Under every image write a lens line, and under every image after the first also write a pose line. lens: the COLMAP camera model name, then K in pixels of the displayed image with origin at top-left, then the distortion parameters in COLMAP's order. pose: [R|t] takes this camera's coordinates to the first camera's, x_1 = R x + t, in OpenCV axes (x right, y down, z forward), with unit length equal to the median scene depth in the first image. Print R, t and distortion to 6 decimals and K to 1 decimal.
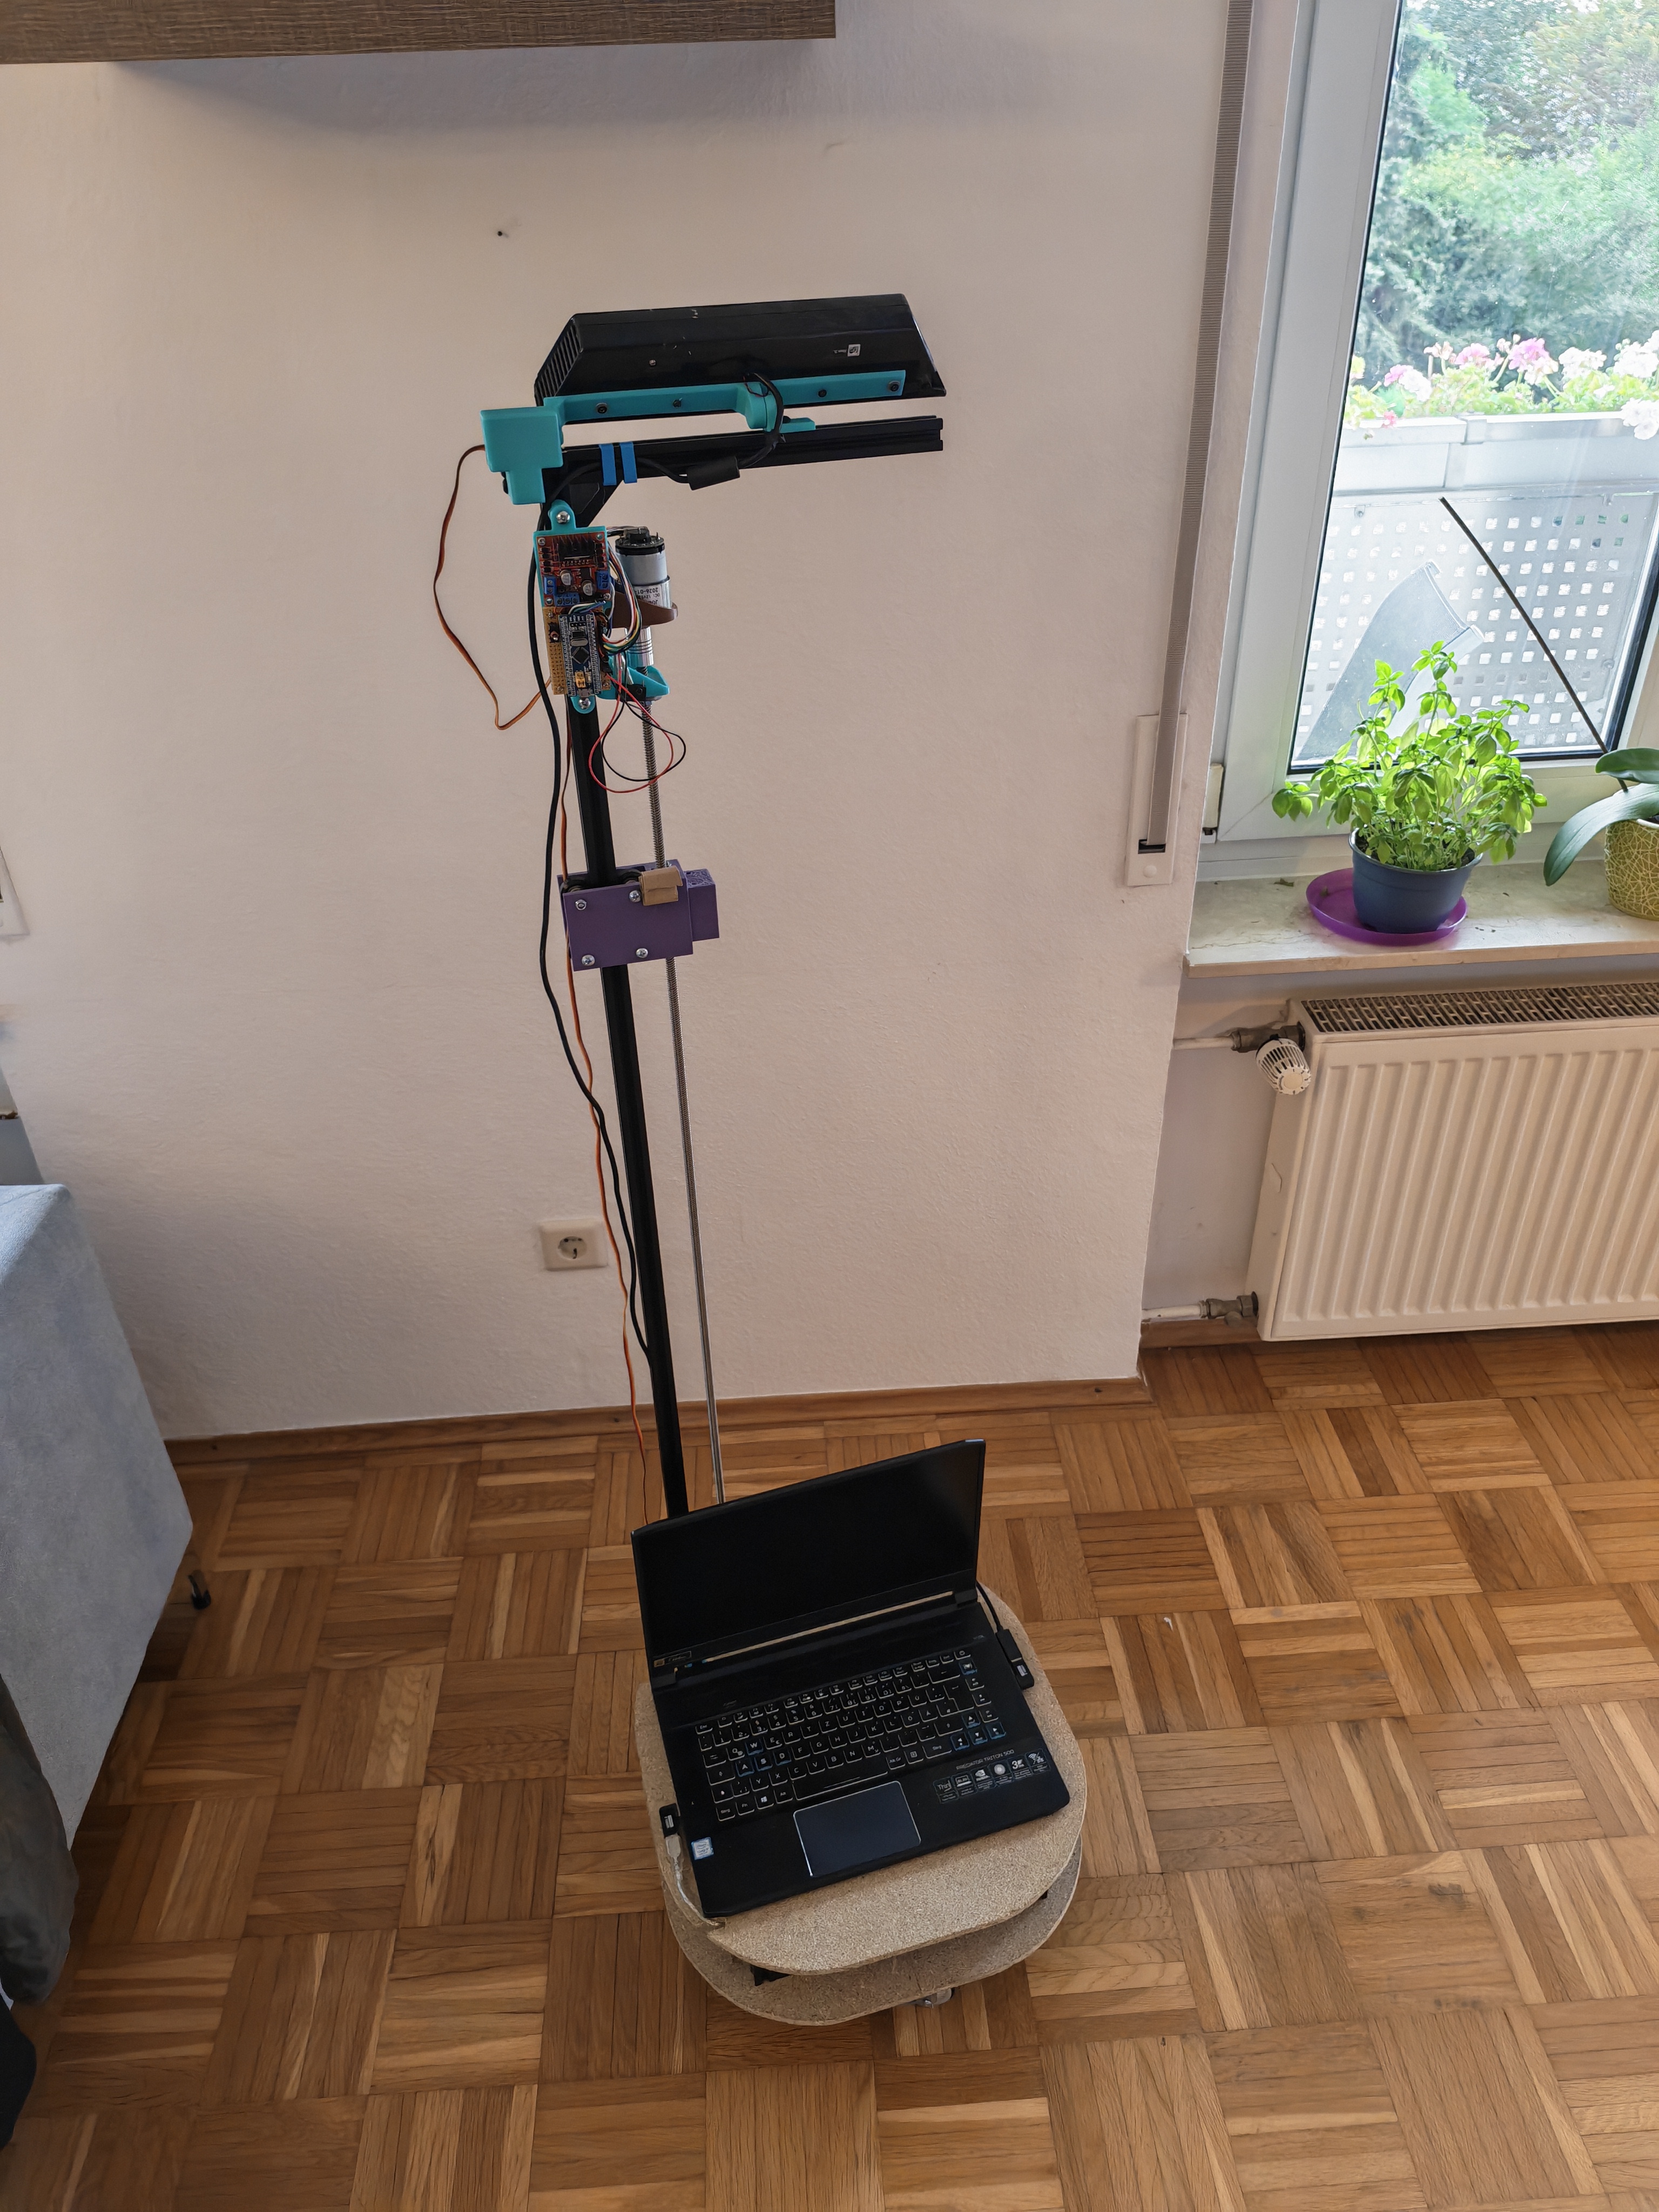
lens RADIAL K [[1543.1, 0, 846.6], [0, 1543.1, 1110.8], [0, 0, 1]] dist [0.095901, -0.130588]
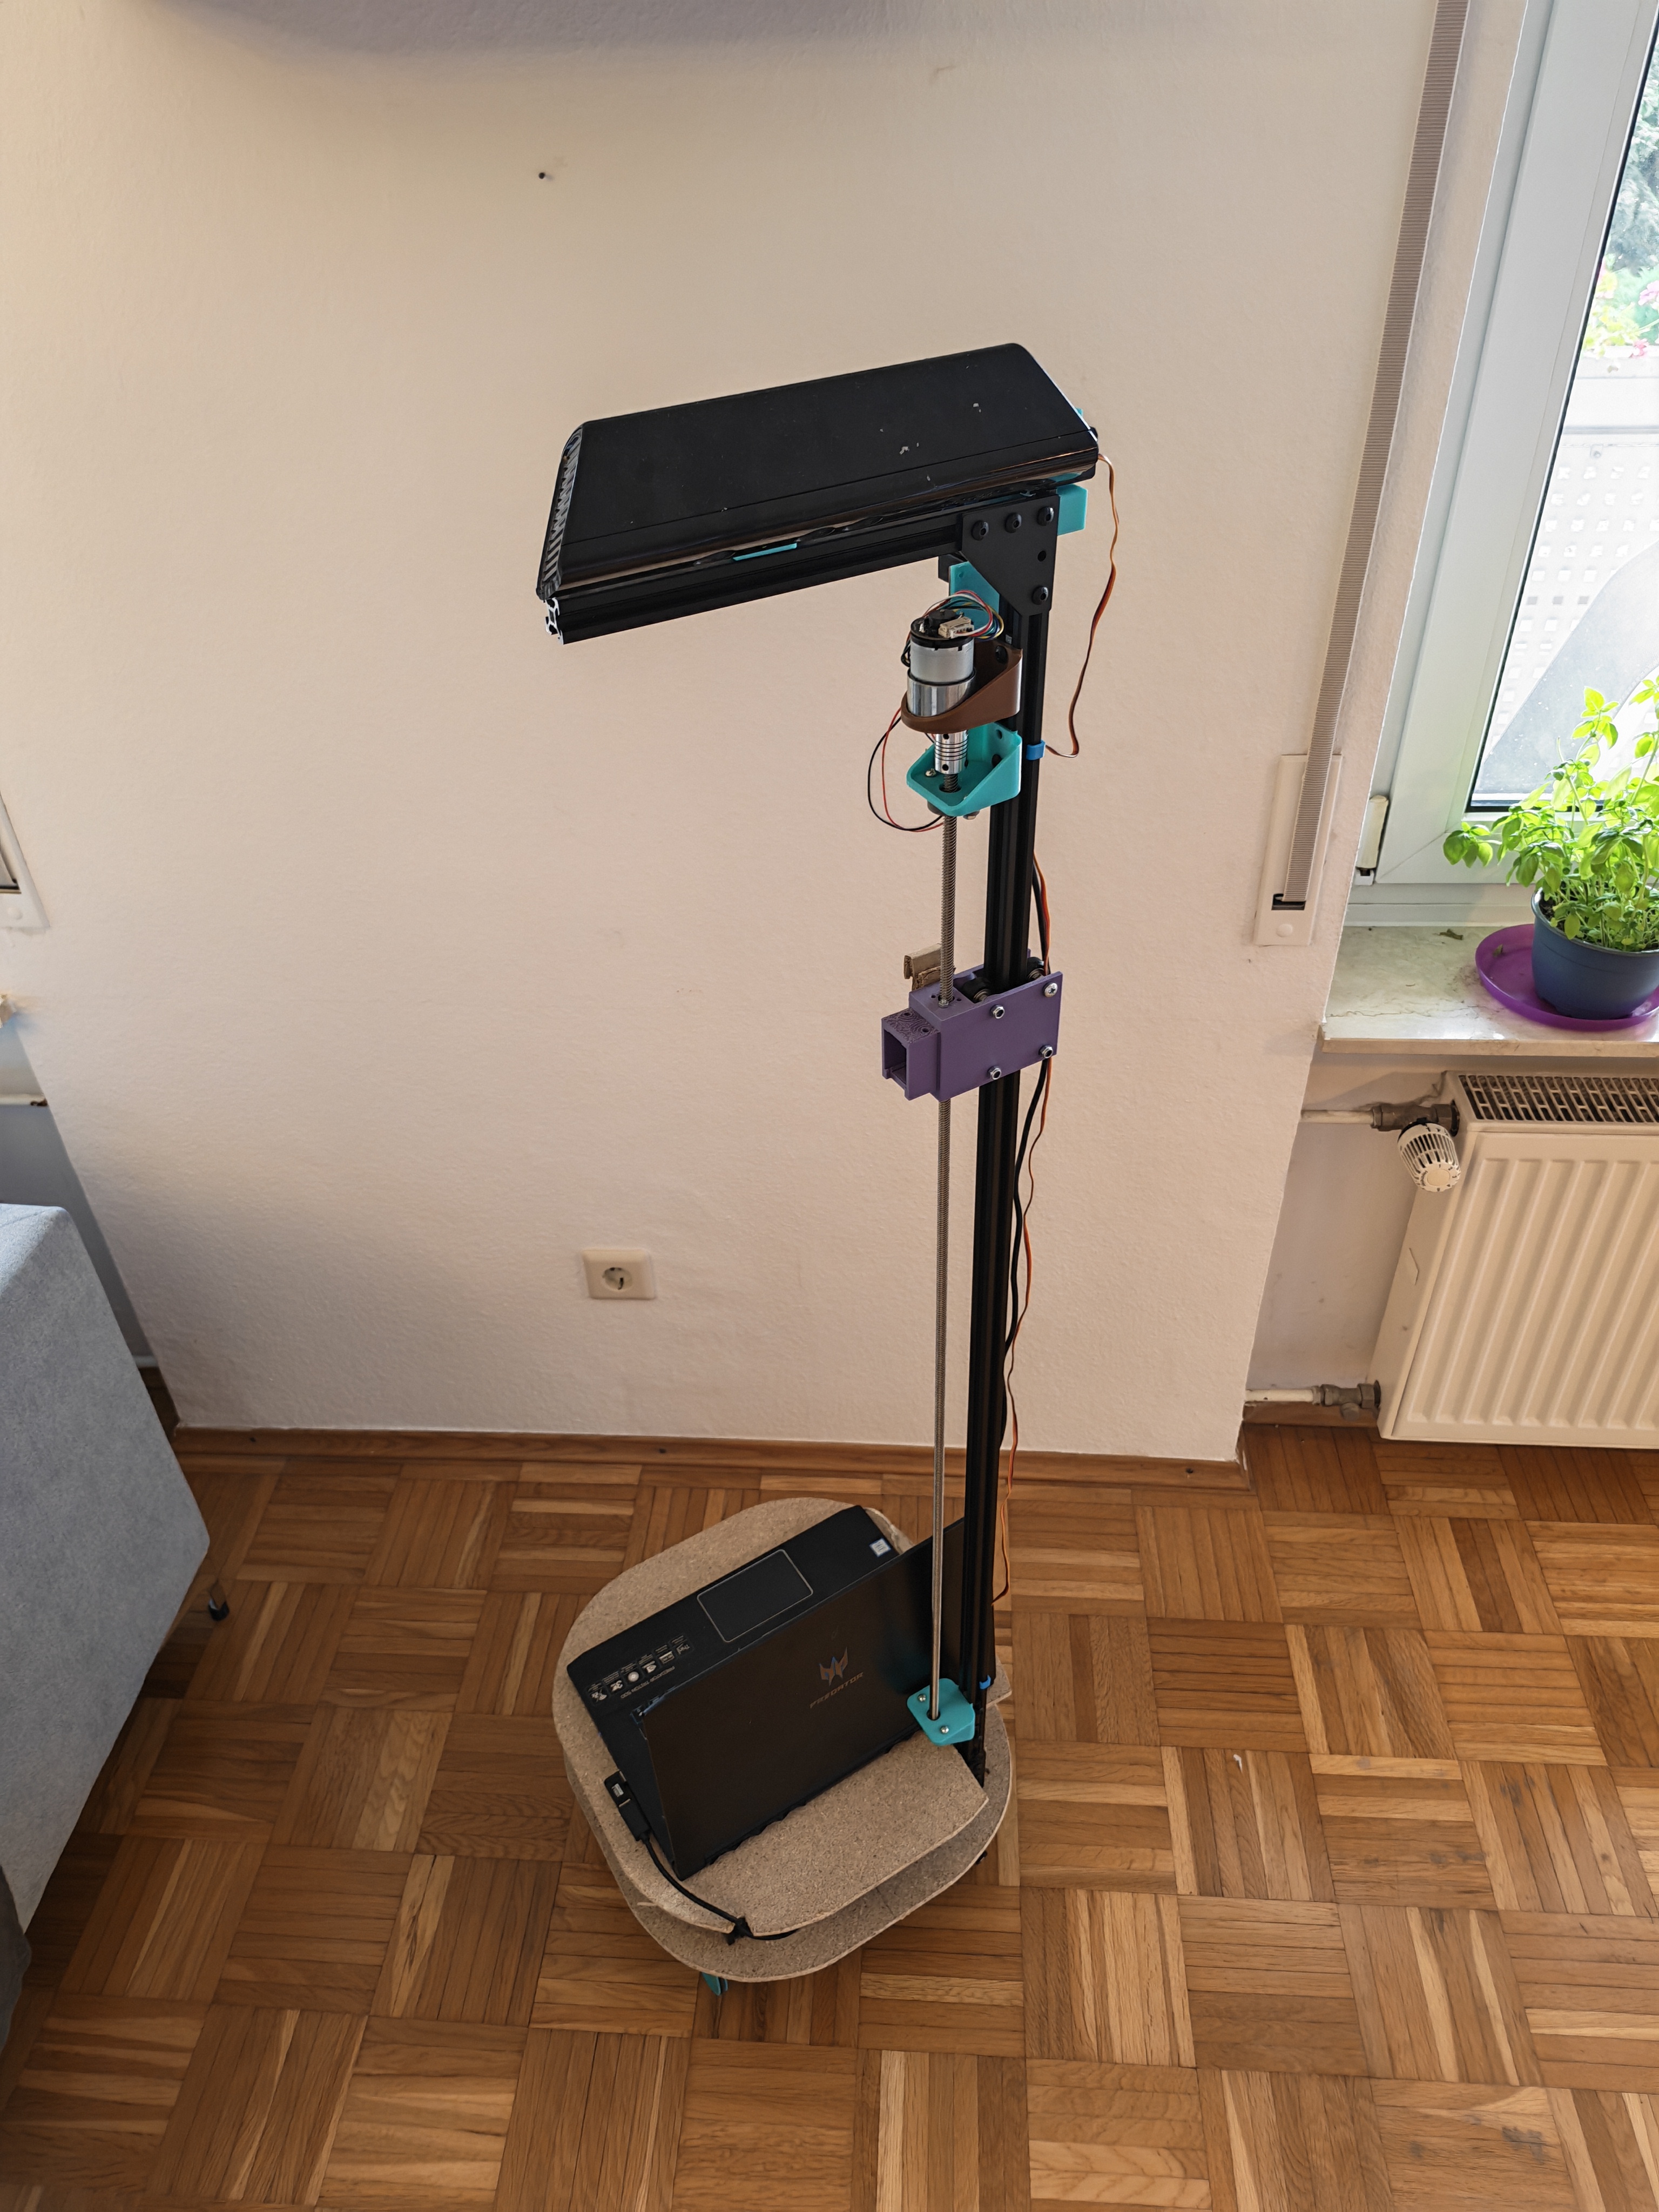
lens RADIAL K [[1546.3, 0, 837.0], [0, 1546.3, 1093.4], [0, 0, 1]] dist [0.053930, -0.065213]
pose [[0.991560, 0.073580, -0.106747, 0.045948], [-0.066385, 0.995373, 0.069463, -0.100192], [0.111364, -0.061790, 0.991857, 0.112654]]
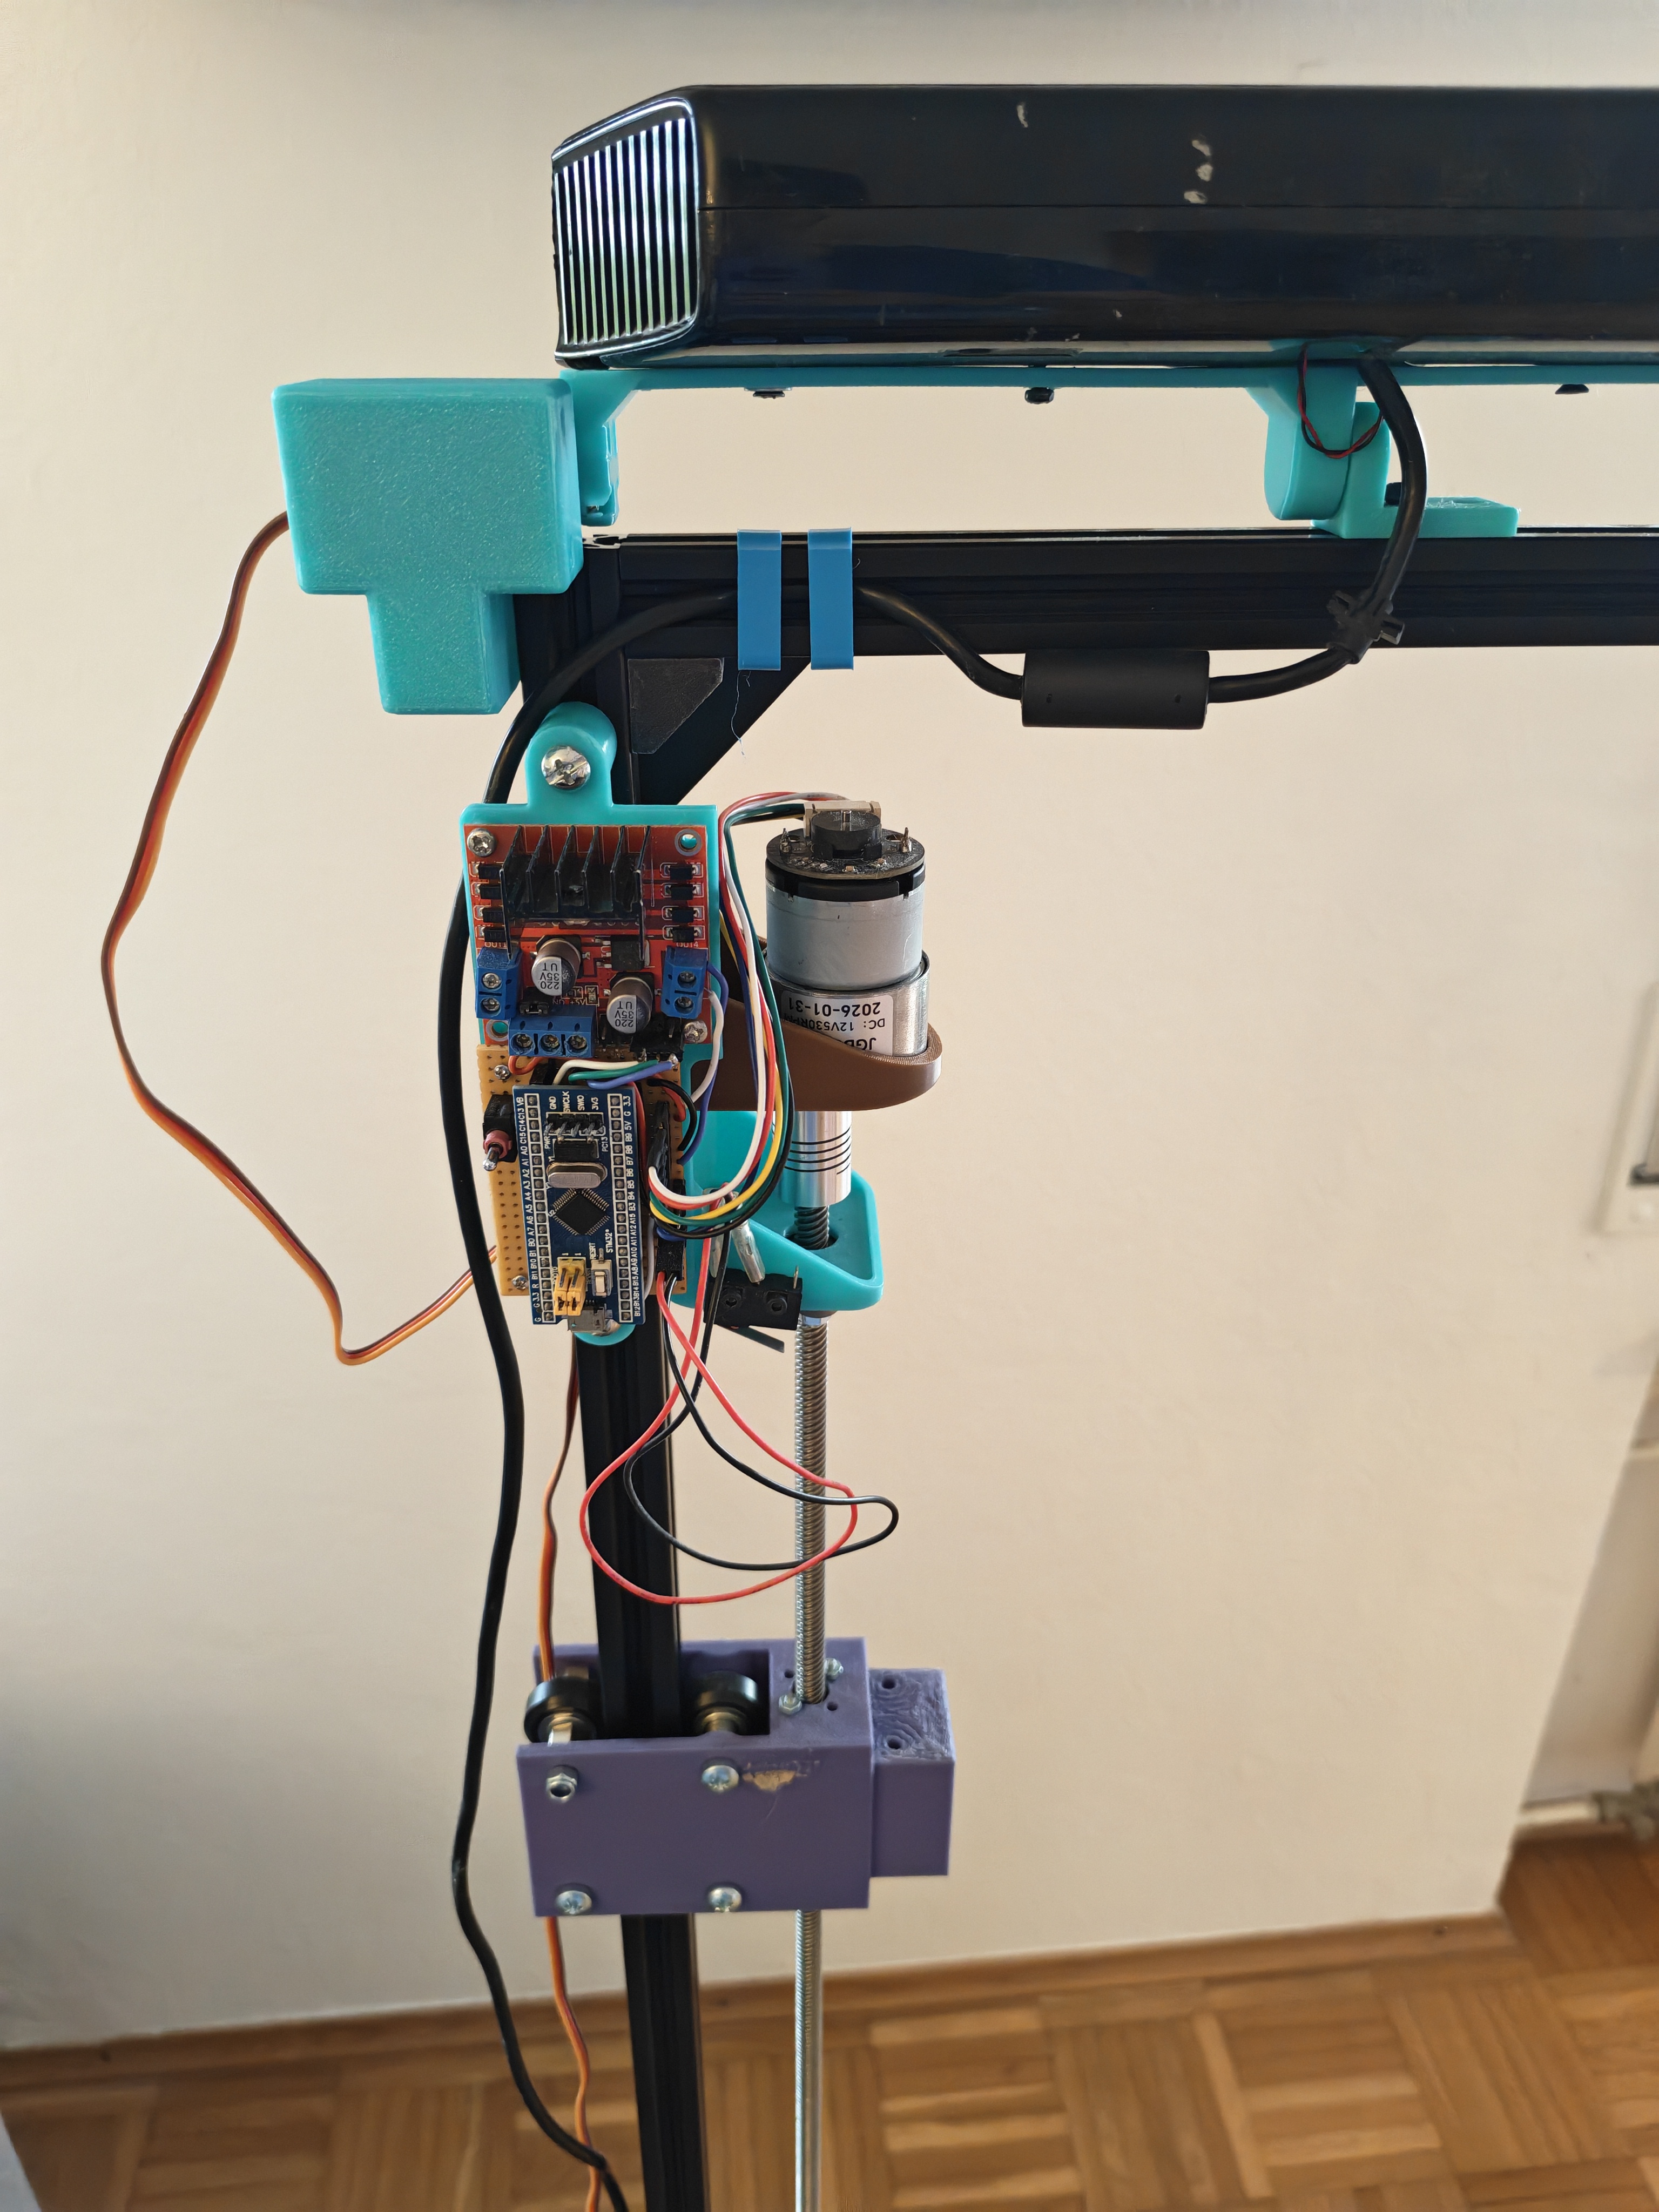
lens RADIAL K [[1546.3, 0, 837.0], [0, 1546.3, 1093.4], [0, 0, 1]] dist [0.053930, -0.065213]
pose [[0.999124, 0.004062, 0.041649, -0.149105], [0.000671, 0.993595, -0.112995, -0.121410], [-0.041841, 0.112924, 0.992722, 0.344762]]
